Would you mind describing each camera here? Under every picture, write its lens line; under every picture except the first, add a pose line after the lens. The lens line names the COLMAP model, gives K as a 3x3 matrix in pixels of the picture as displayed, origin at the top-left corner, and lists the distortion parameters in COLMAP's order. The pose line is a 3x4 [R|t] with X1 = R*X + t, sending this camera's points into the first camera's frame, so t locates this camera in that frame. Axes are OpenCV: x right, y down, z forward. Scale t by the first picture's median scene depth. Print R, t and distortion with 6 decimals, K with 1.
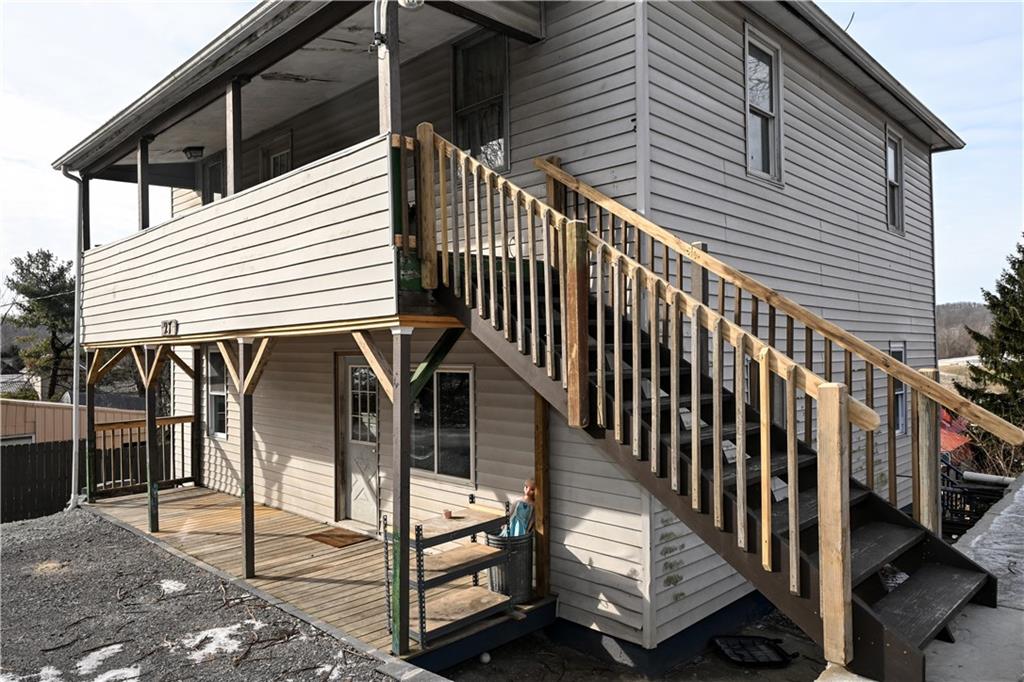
lens RADIAL K [[704.8, 0, 520.2], [0, 704.8, 347.1], [0, 0, 1]] dist [-0.001188, 0.002046]
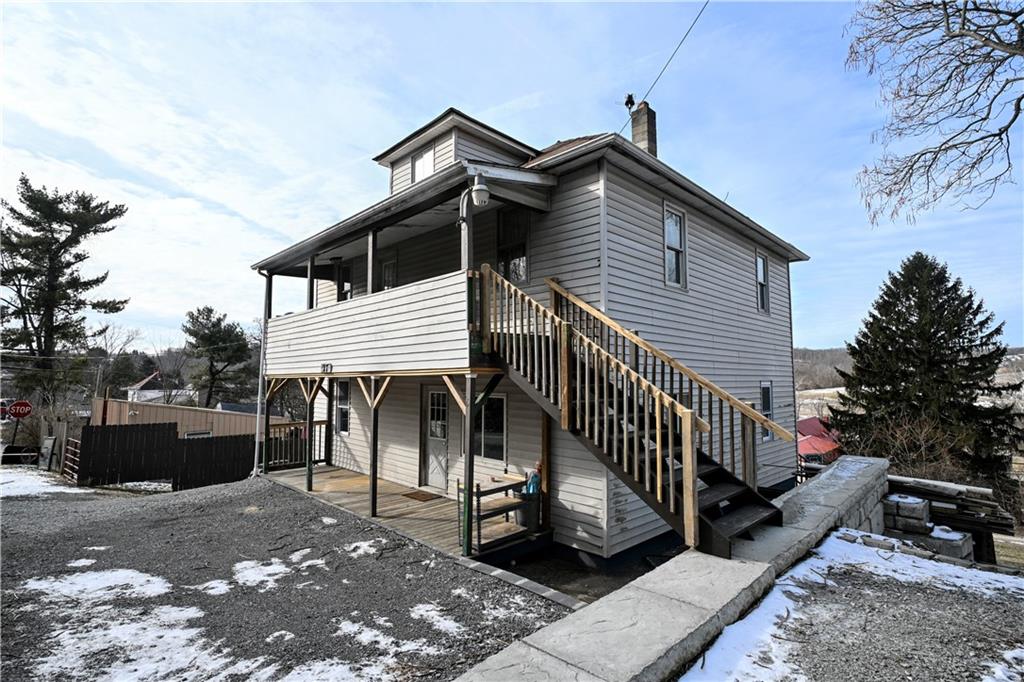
lens RADIAL K [[497.9, 0, 517.8], [0, 497.9, 341.0], [0, 0, 1]] dist [-0.005874, 0.003201]
pose [[0.999734, 0.013399, -0.018776, -0.019017], [-0.014656, 0.997544, -0.068498, -0.021746], [0.017812, 0.068755, 0.997475, -0.245203]]
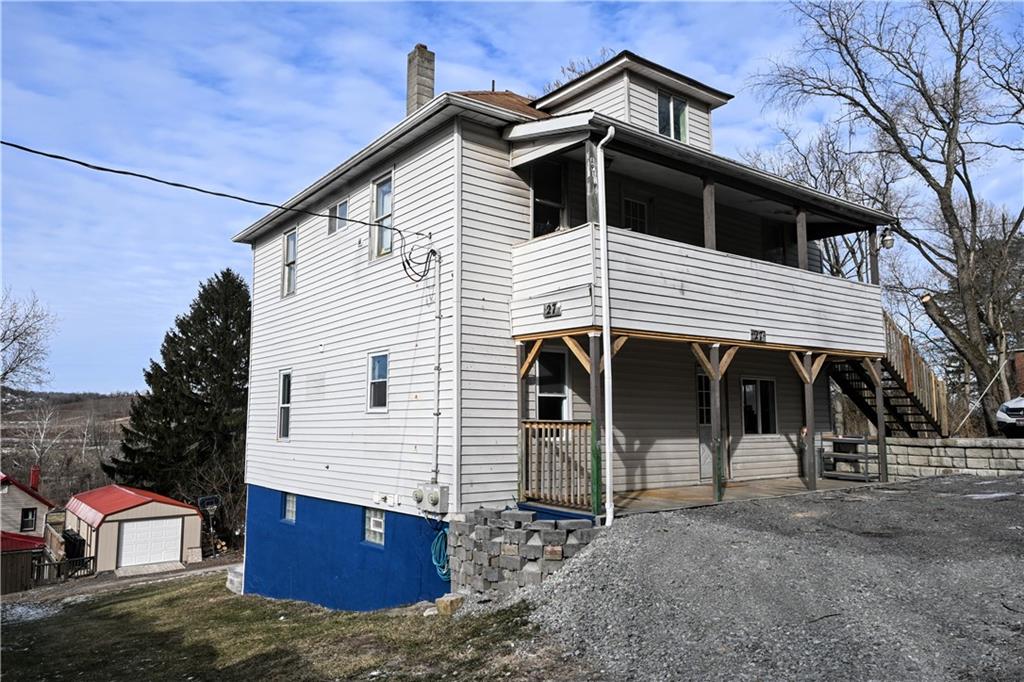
lens RADIAL K [[713.2, 0, 510.2], [0, 713.2, 337.5], [0, 0, 1]] dist [0.005142, 0.000632]
pose [[0.147152, 0.129390, 0.980614, -2.491690], [-0.002630, 0.991455, -0.130426, 0.206459], [-0.989110, 0.016613, 0.146235, 1.626121]]
